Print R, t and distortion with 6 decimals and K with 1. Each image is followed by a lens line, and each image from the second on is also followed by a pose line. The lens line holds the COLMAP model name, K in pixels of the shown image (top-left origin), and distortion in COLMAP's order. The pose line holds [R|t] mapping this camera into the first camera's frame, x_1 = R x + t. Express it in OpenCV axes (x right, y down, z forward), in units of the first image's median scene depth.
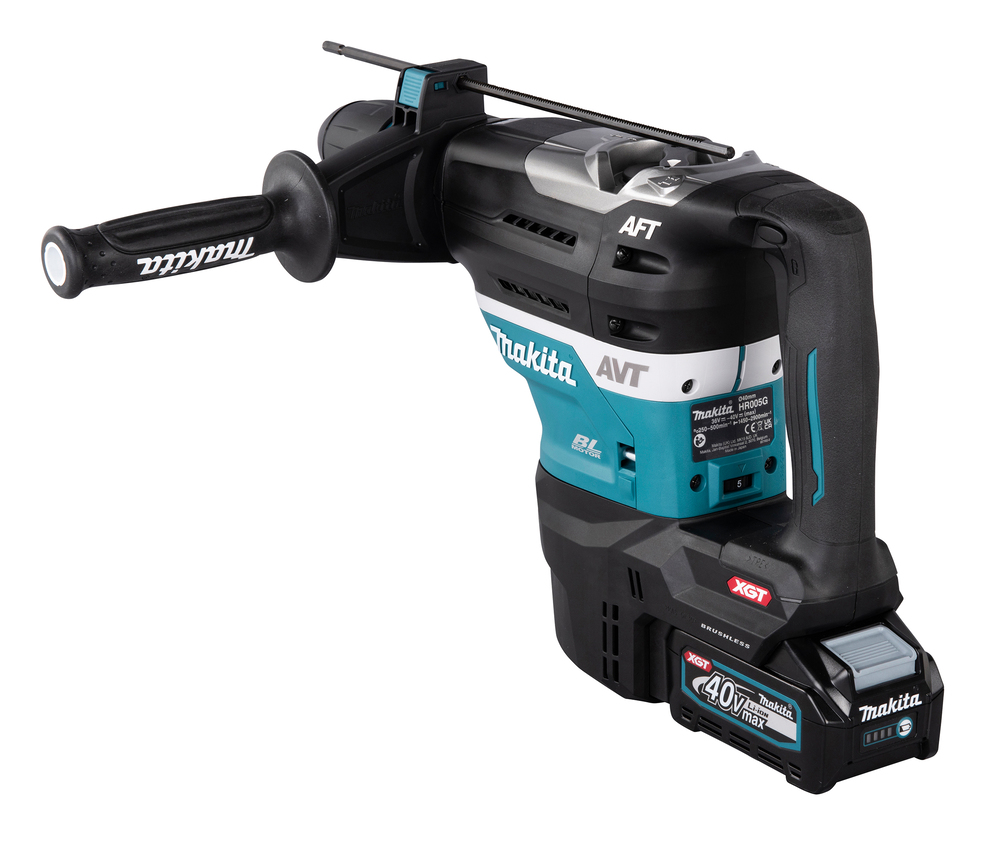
lens RADIAL K [[2974.2, 0, 500.0], [0, 2974.2, 423.0], [0, 0, 1]] dist [0.045559, -0.338667]
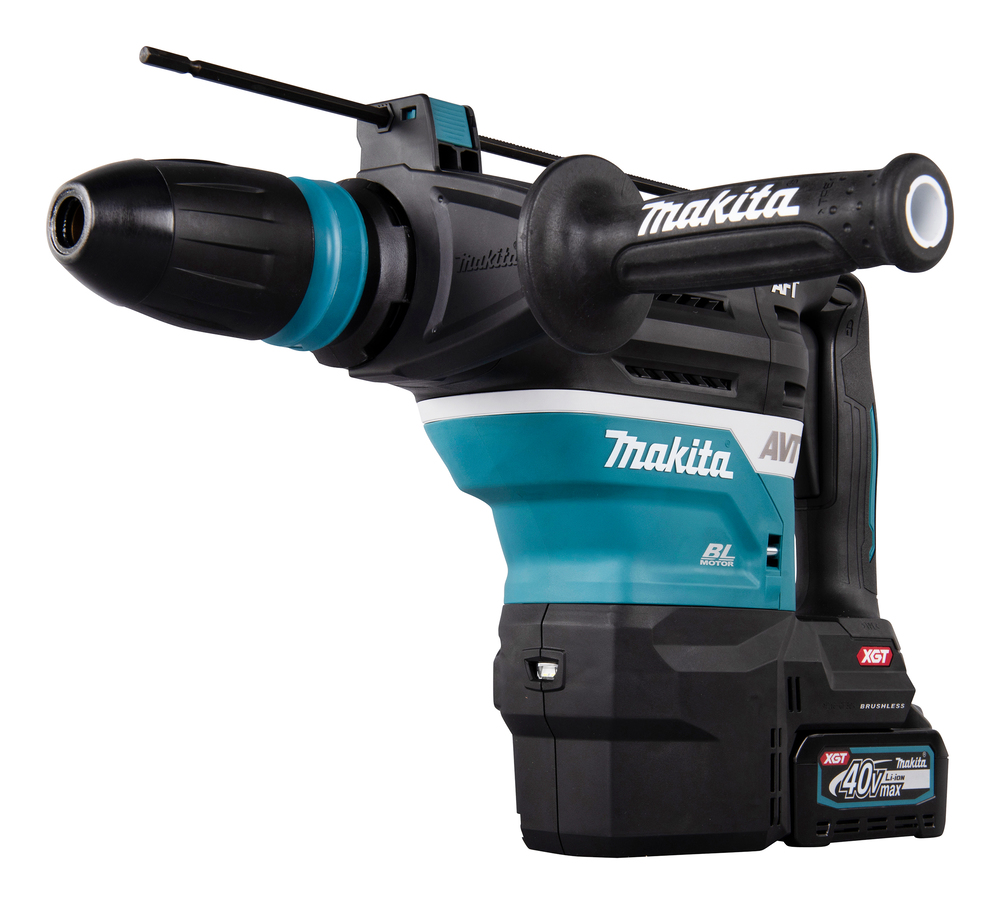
lens RADIAL K [[2108.1, 0, 500.1], [0, 2108.1, 511.2], [0, 0, 1]] dist [0.010995, 0.124311]
pose [[-0.176295, 0.064819, 0.982201, -0.563466], [0.276150, 0.961015, -0.013855, -0.013569], [-0.944807, 0.268793, -0.187322, 1.197968]]
